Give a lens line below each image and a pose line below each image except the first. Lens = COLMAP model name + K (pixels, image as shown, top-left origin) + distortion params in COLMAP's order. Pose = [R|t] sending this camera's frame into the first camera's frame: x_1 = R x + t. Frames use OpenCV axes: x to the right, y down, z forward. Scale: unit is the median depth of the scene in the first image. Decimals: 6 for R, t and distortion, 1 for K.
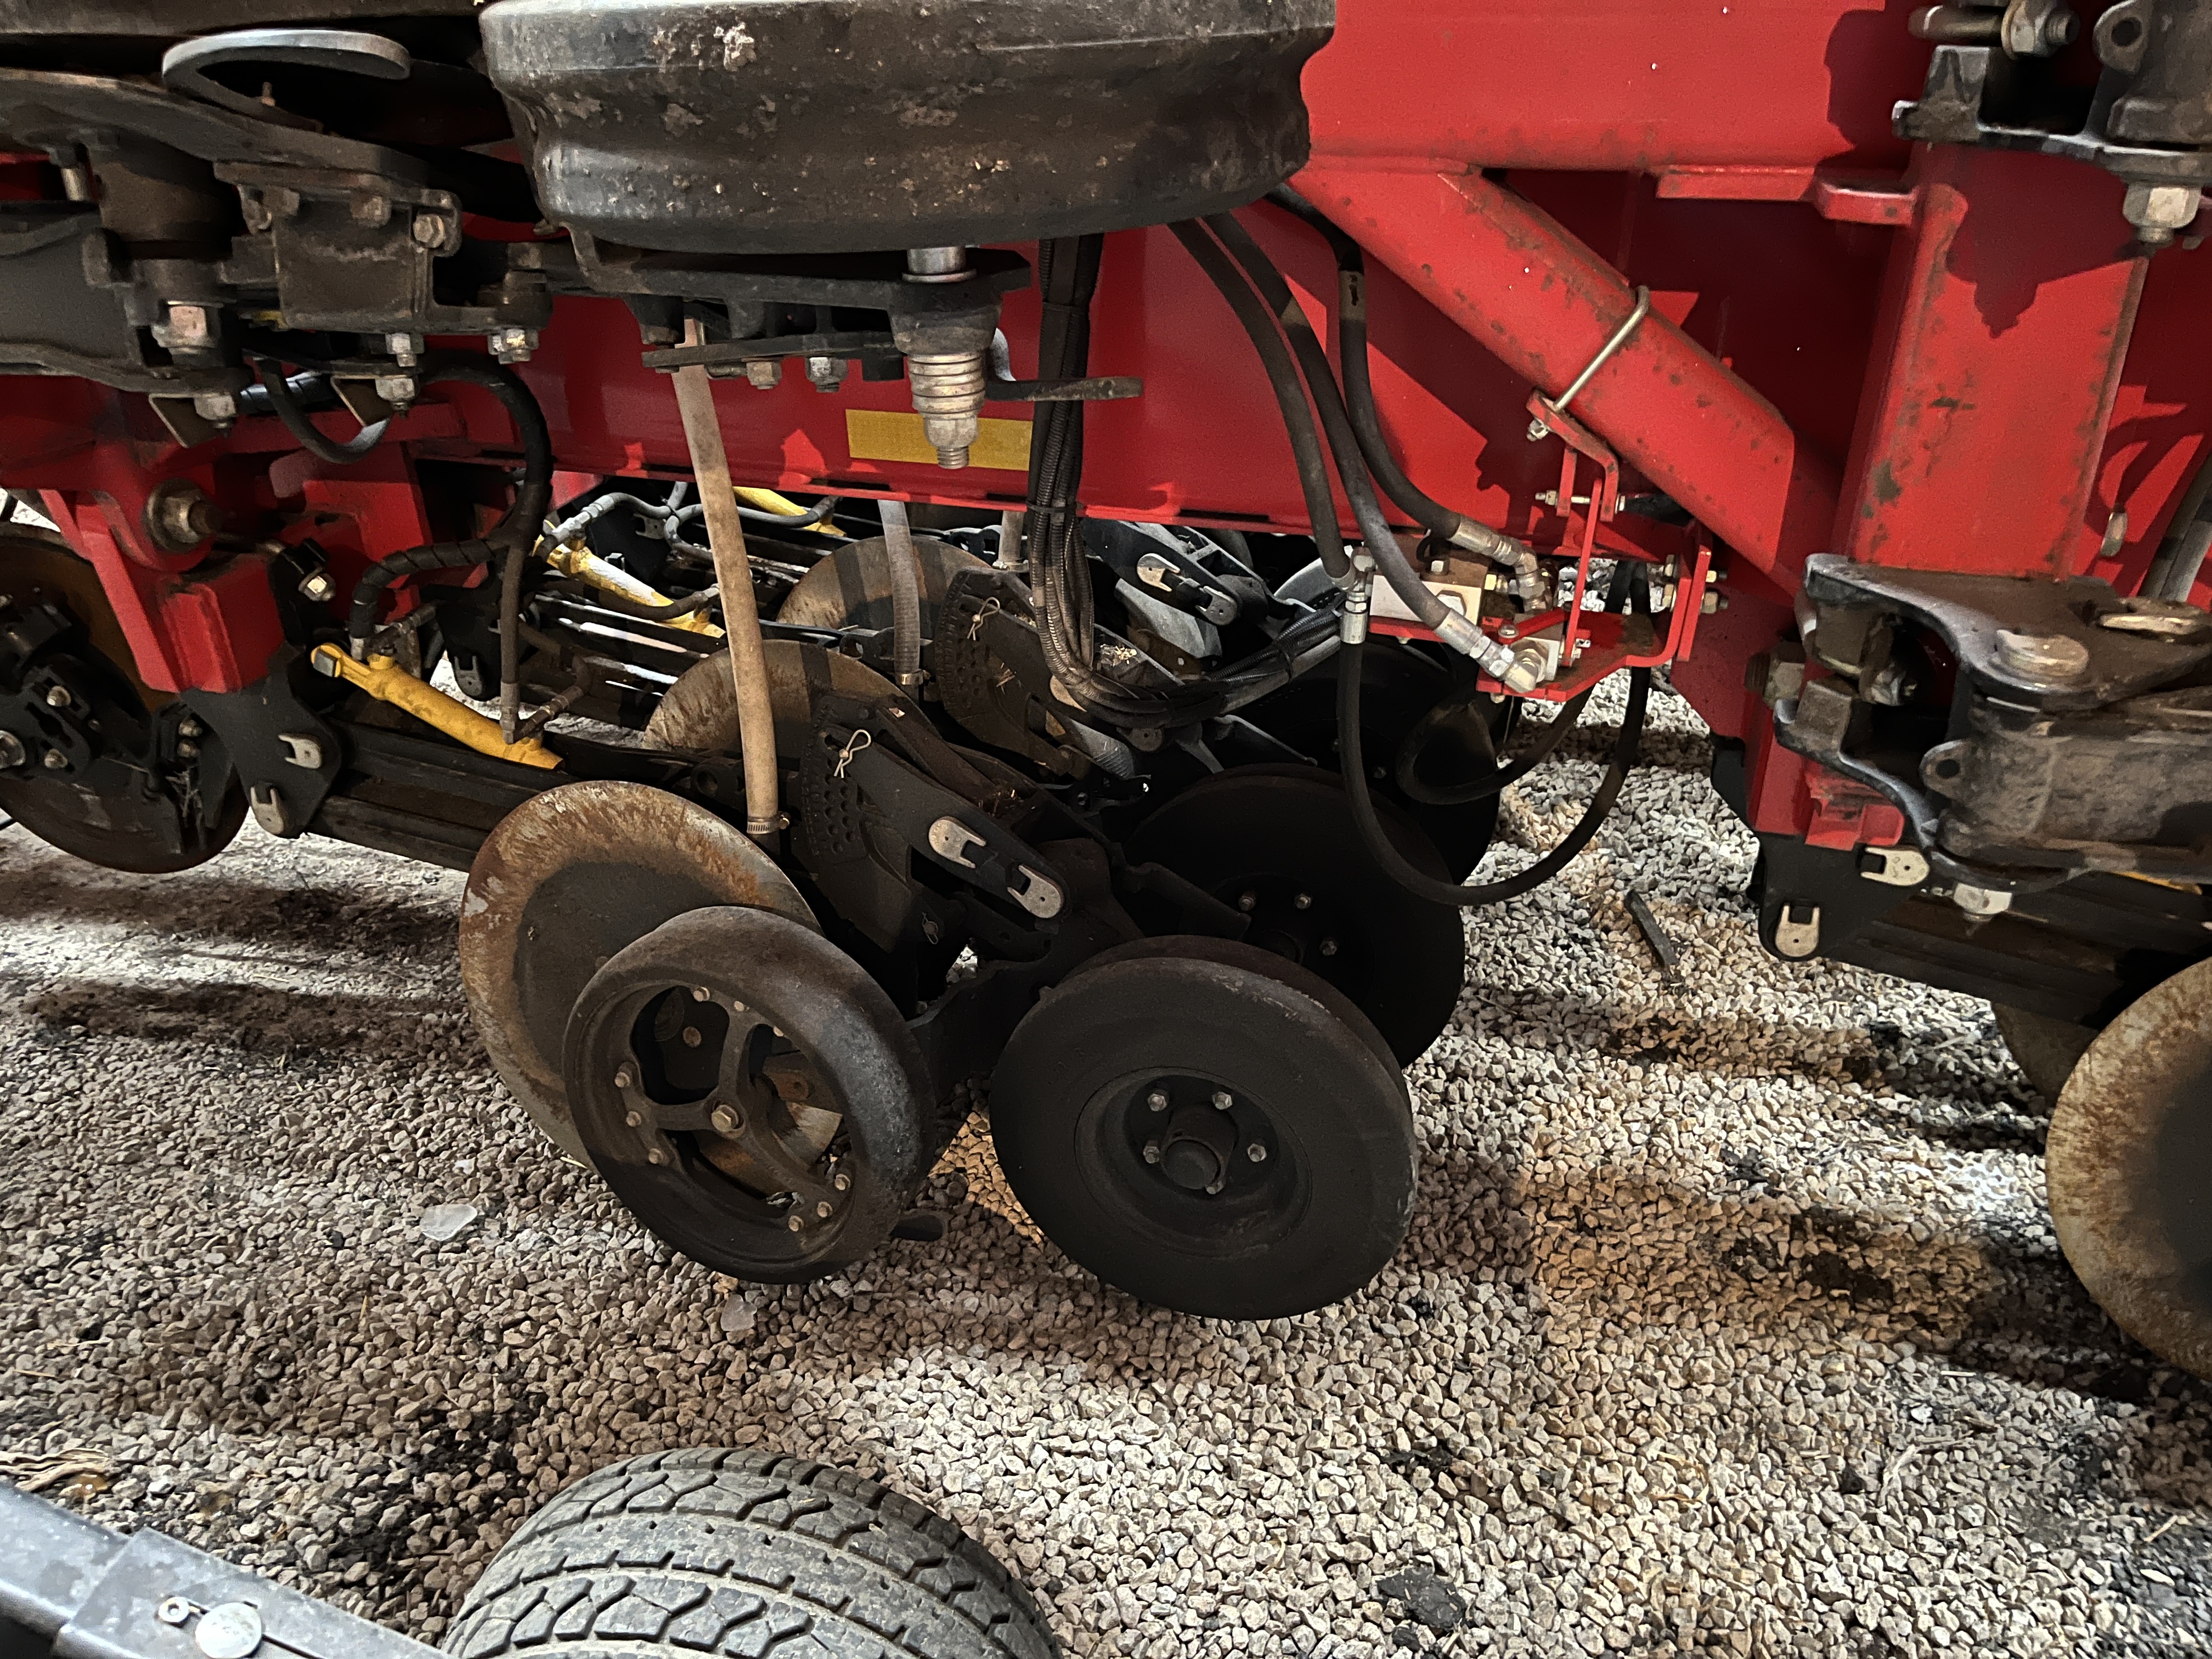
lens RADIAL K [[1679.2, 0, 1106.0], [0, 1679.2, 829.5], [0, 0, 1]] dist [0.067853, -0.099741]
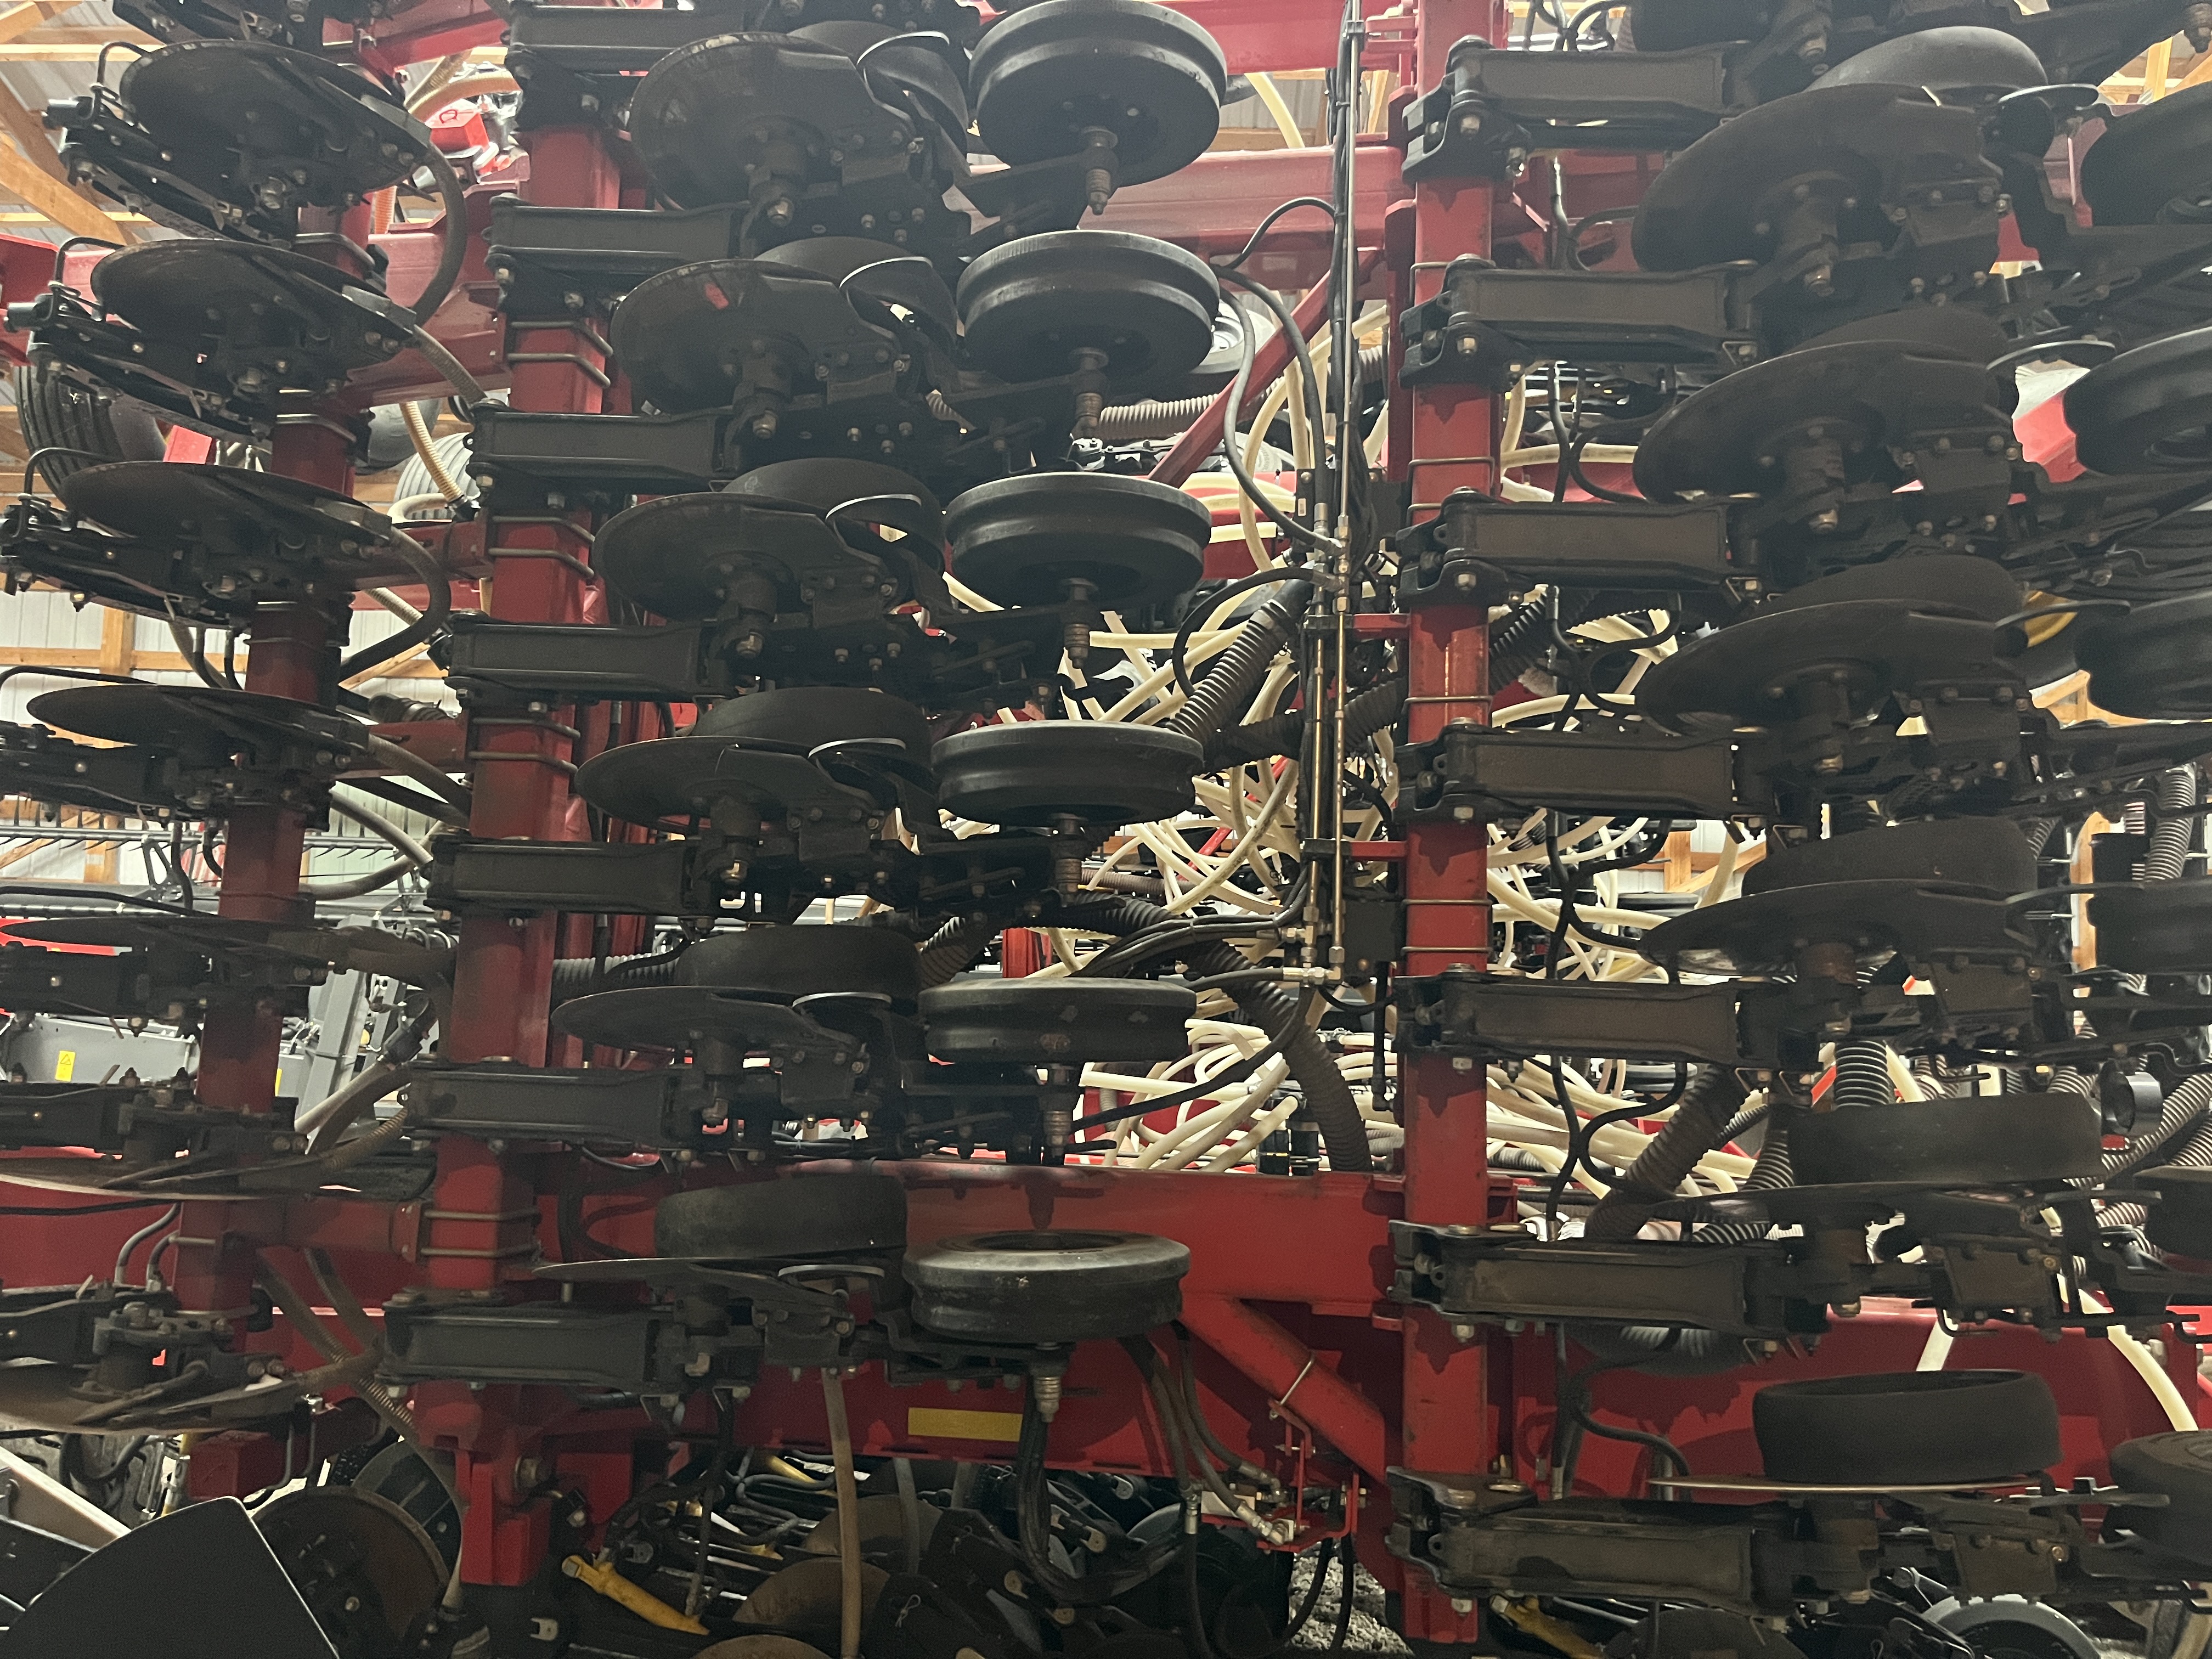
lens RADIAL K [[1679.2, 0, 1106.0], [0, 1679.2, 829.5], [0, 0, 1]] dist [0.067853, -0.099741]
pose [[0.990630, 0.048185, 0.127790, -0.268353], [0.031109, 0.831483, -0.554679, 0.332208], [-0.132983, 0.553457, 0.822193, -1.158797]]
